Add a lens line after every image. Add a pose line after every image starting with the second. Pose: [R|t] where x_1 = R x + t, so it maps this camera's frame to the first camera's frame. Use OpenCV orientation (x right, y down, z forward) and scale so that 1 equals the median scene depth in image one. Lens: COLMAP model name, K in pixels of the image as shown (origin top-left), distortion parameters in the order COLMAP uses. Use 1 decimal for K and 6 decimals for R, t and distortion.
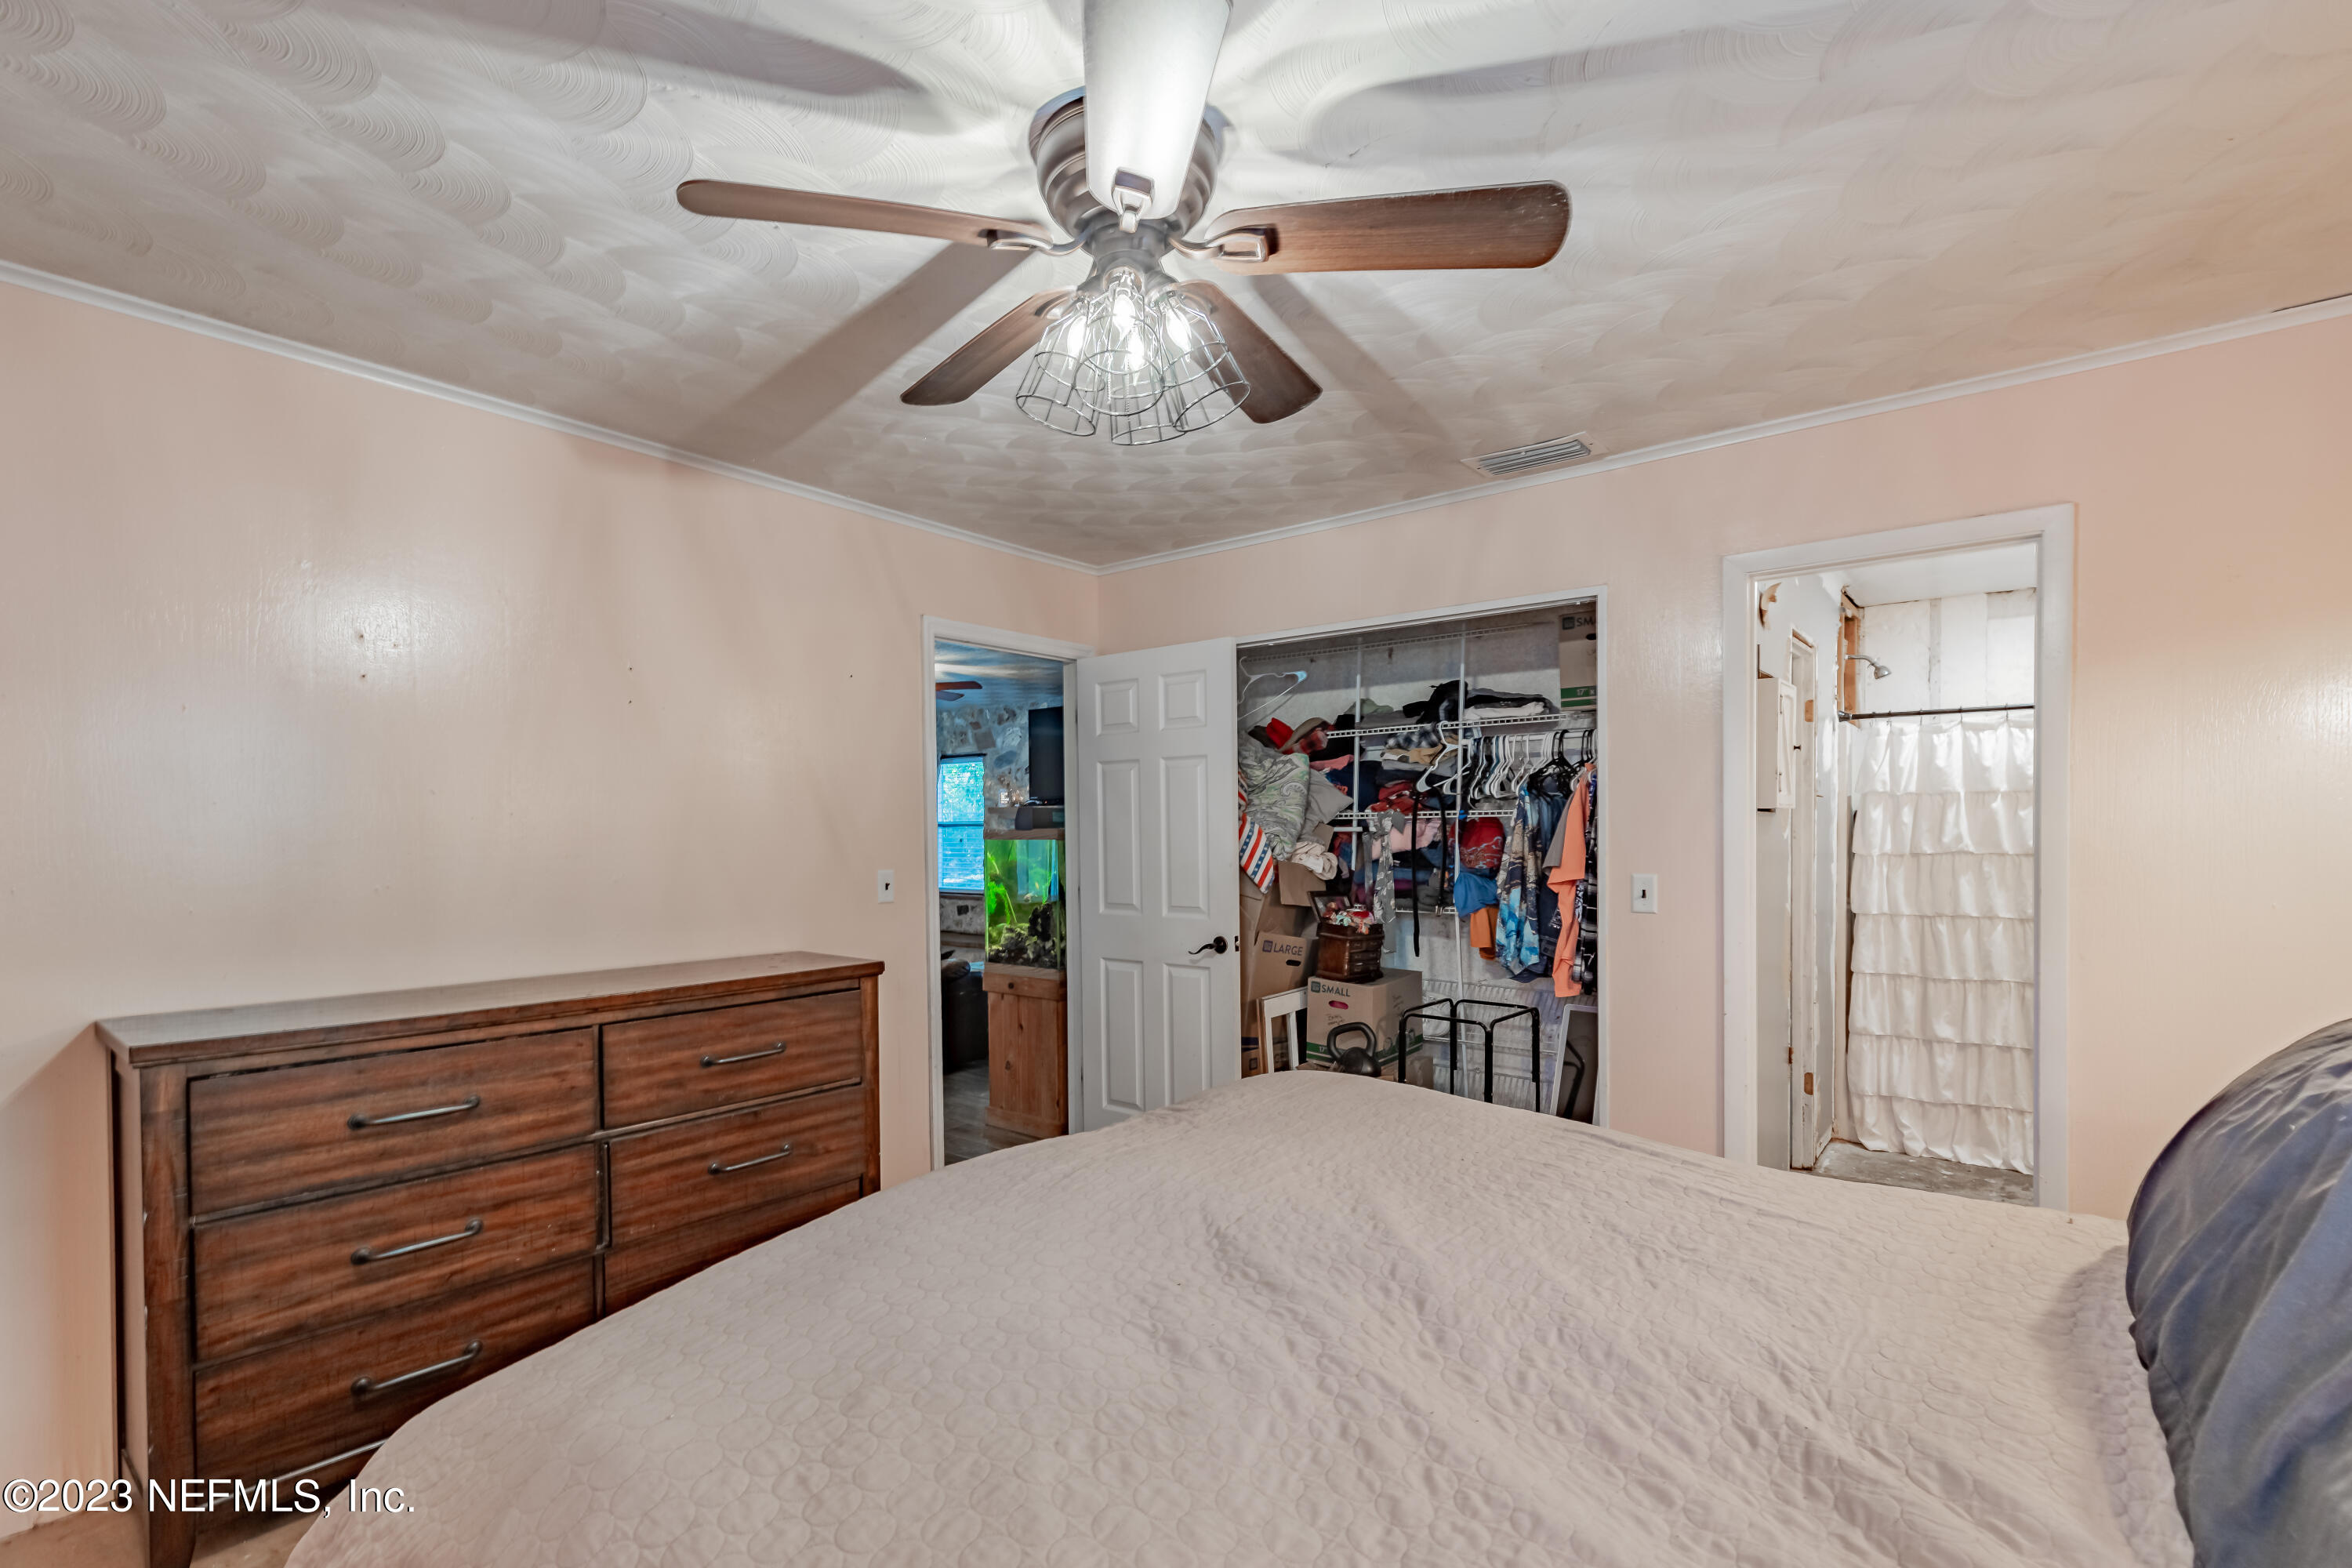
lens RADIAL K [[1069.5, 0, 1173.0], [0, 1069.5, 799.2], [0, 0, 1]] dist [0.006636, -0.002544]
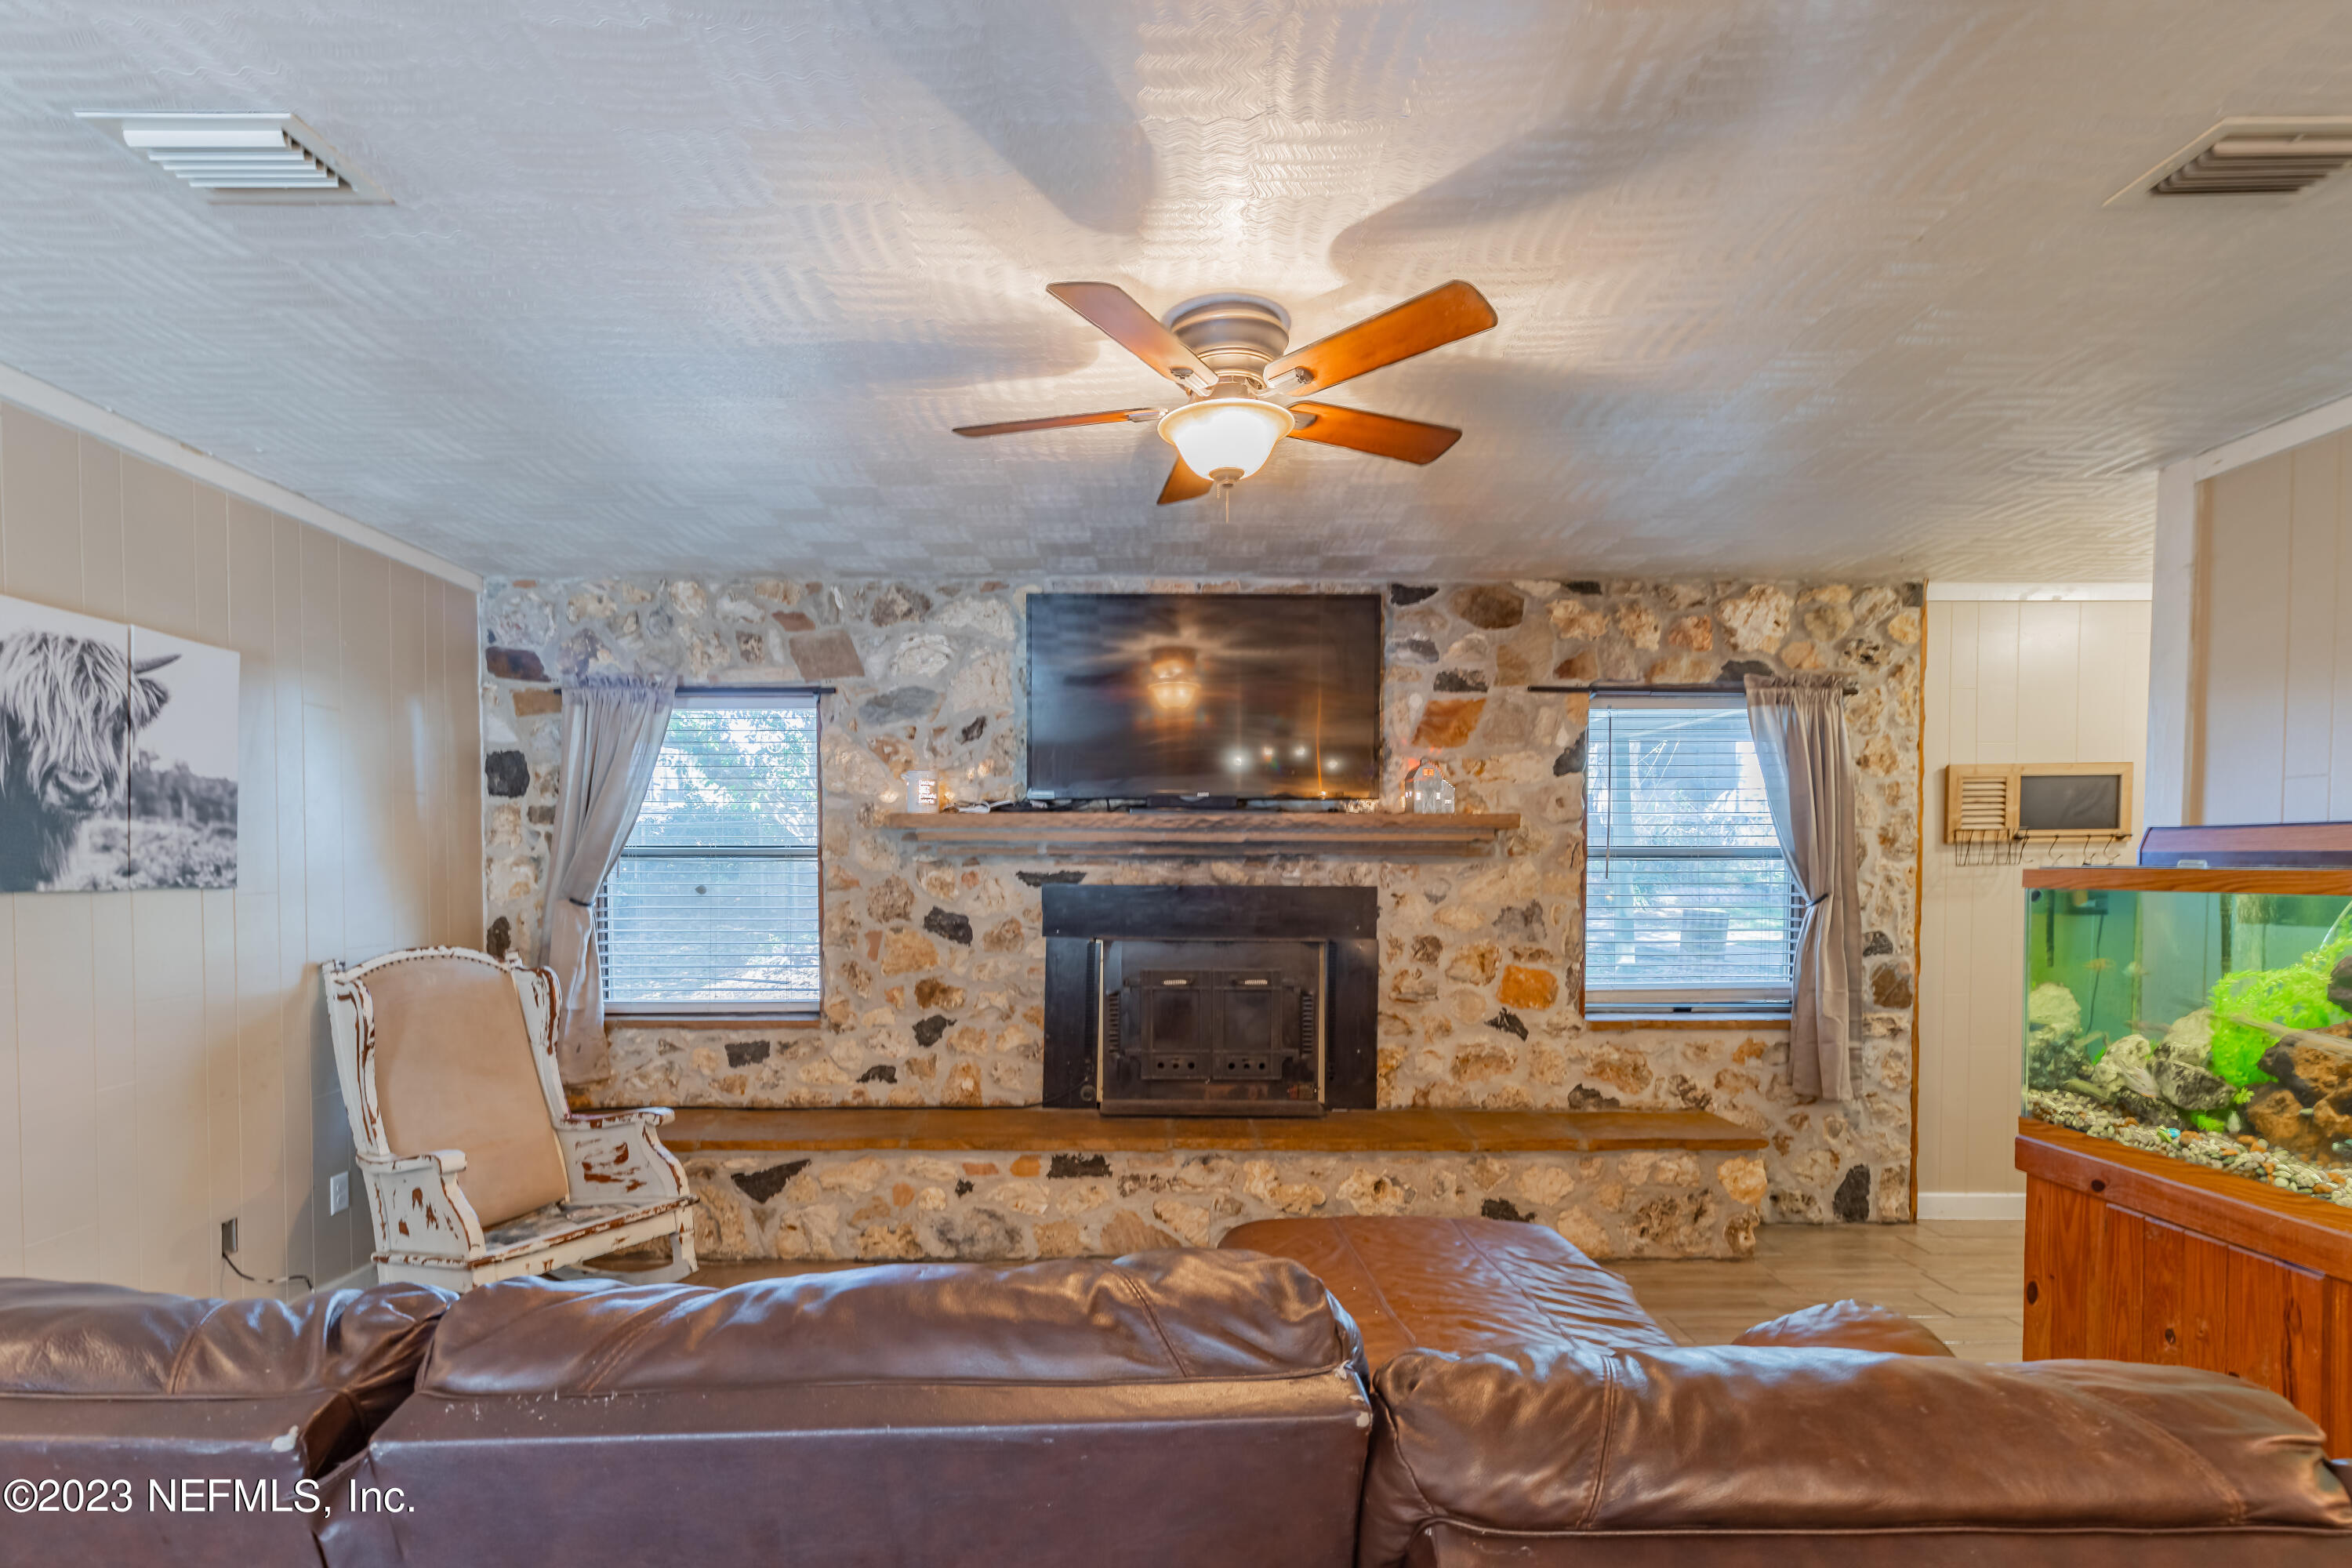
lens RADIAL K [[1069.5, 0, 1156.6], [0, 1069.5, 909.5], [0, 0, 1]] dist [0.006636, -0.002544]
pose [[0.775347, -0.011912, 0.631424, -0.348756], [-0.019909, 0.998864, 0.043290, 0.024946], [-0.631222, -0.046136, 0.774229, 0.583435]]
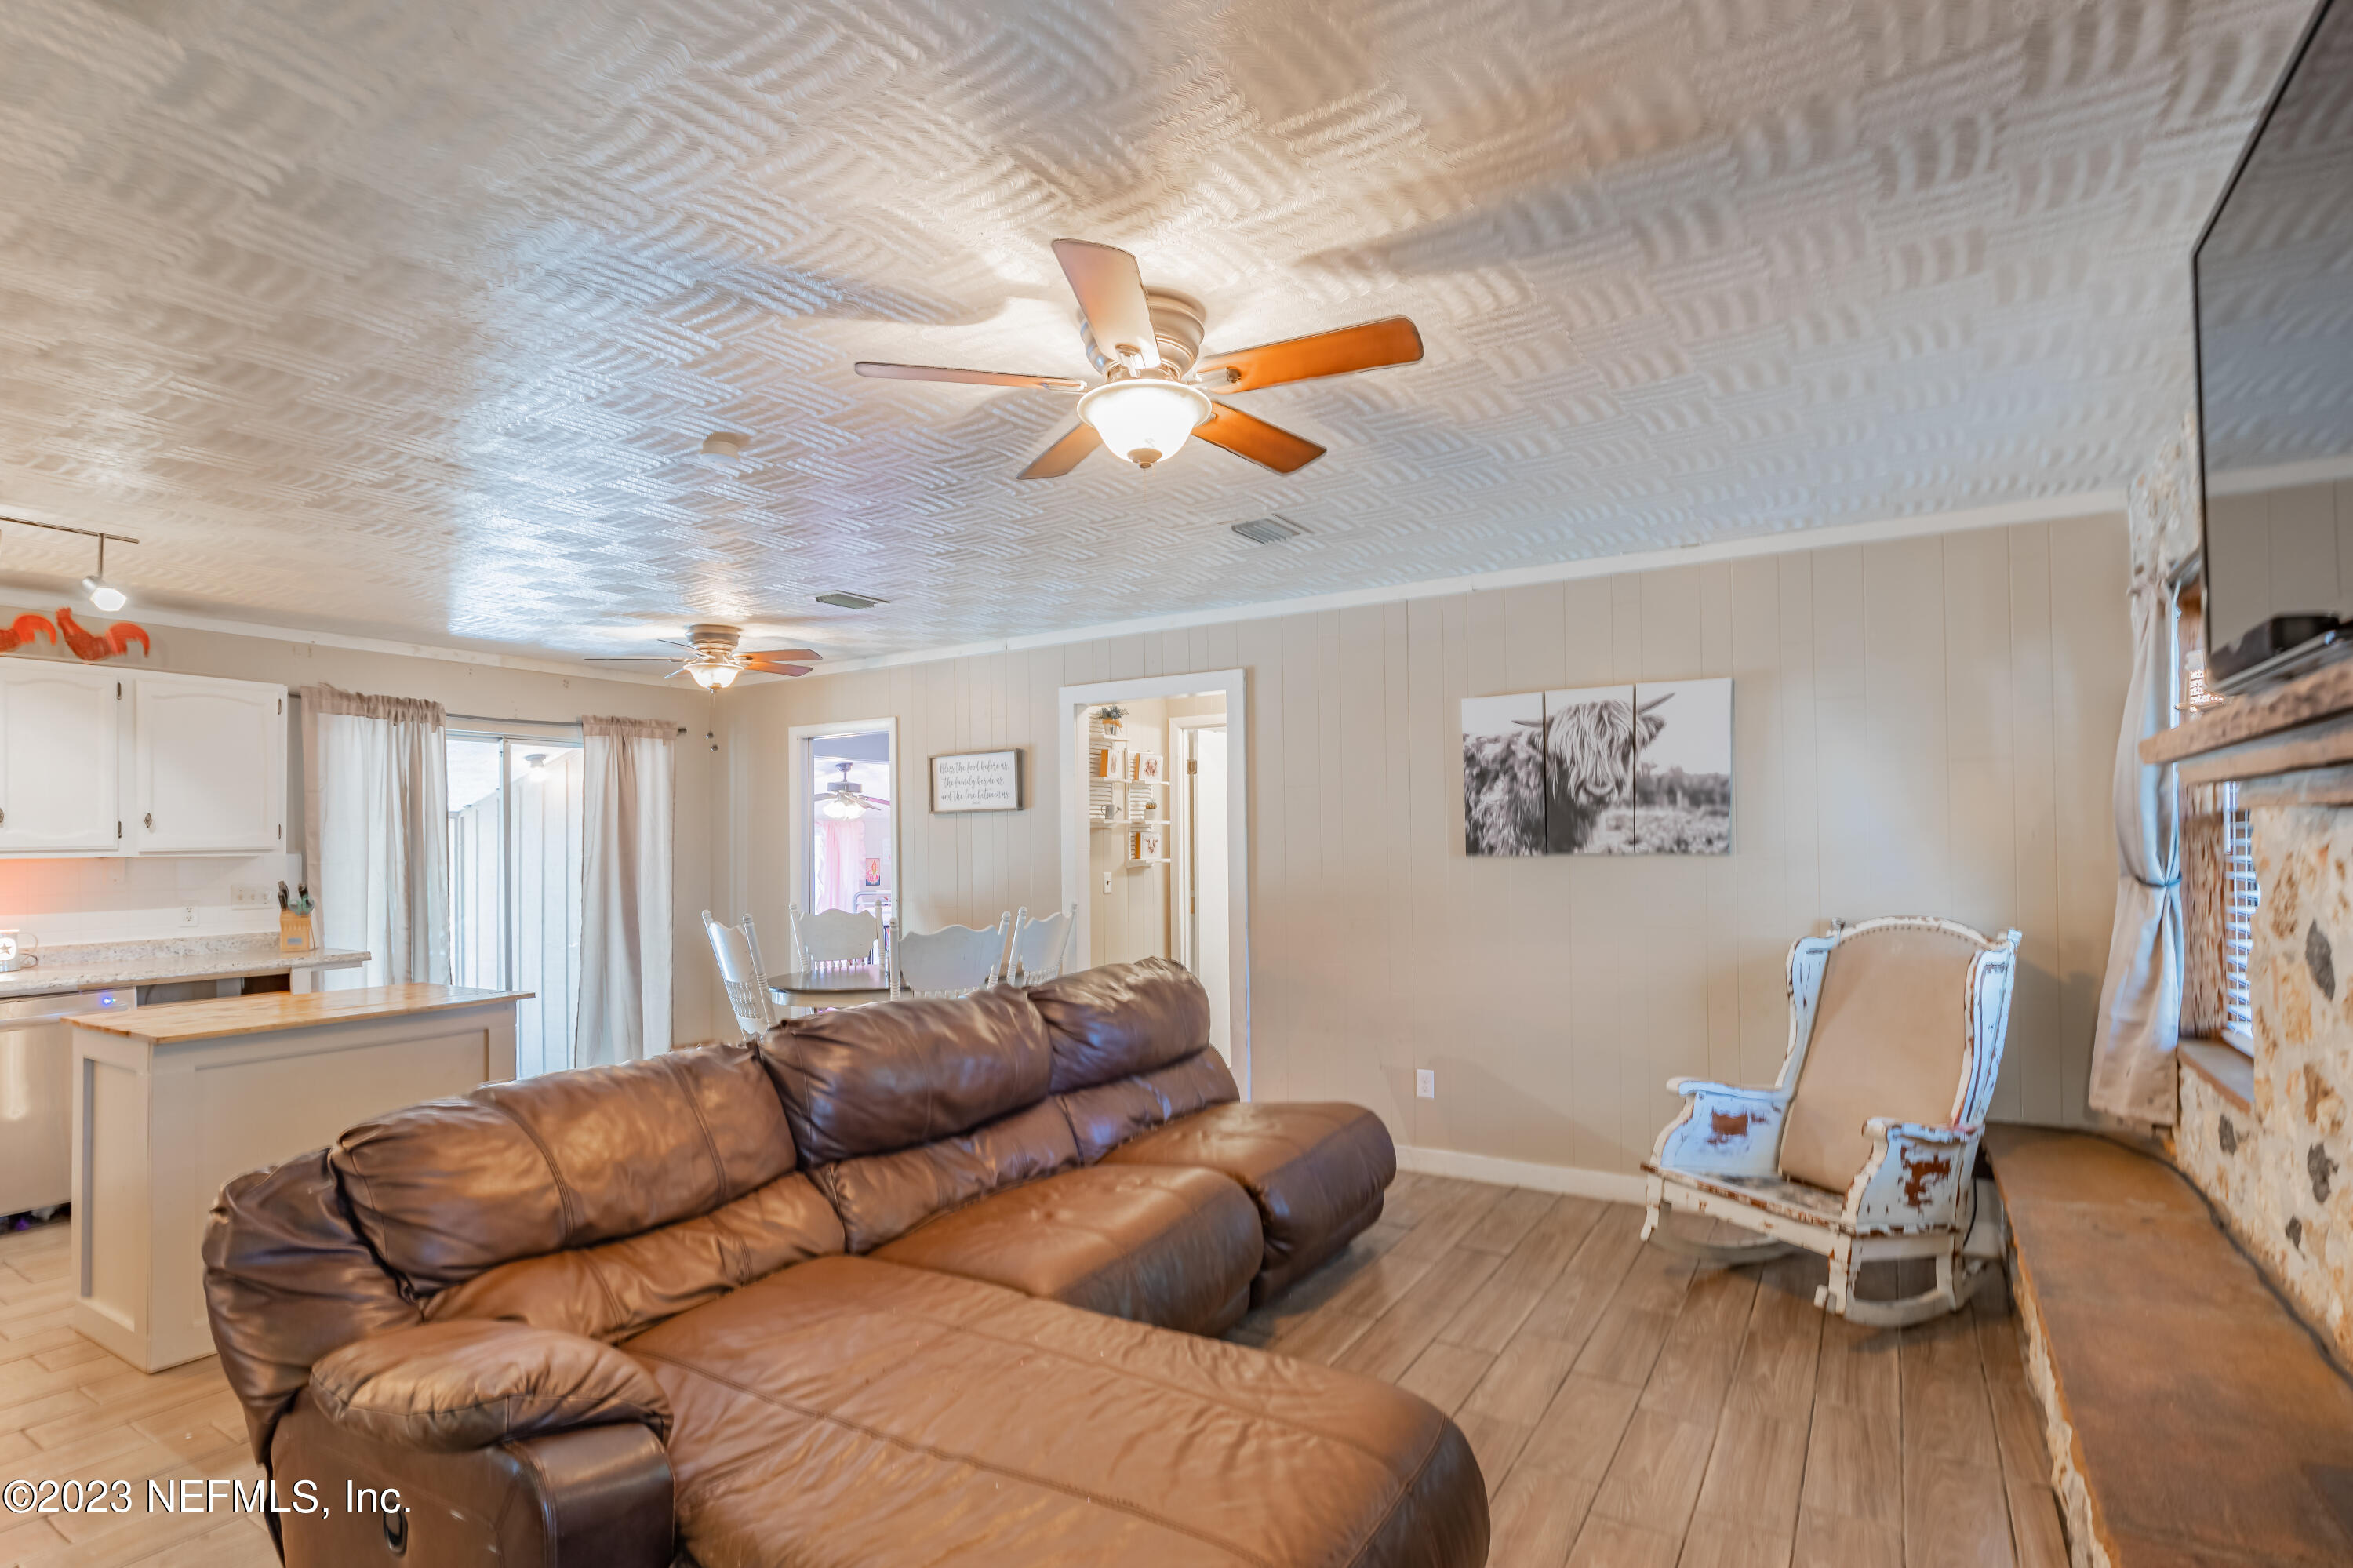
lens RADIAL K [[1170.0, 0, 1162.6], [0, 1170.0, 807.5], [0, 0, 1]] dist [-0.015487, -0.000069]
pose [[0.115366, -0.013890, -0.993226, 0.061615], [0.025610, 0.999611, -0.011004, 0.018766], [0.992993, -0.024167, 0.115677, 0.724021]]
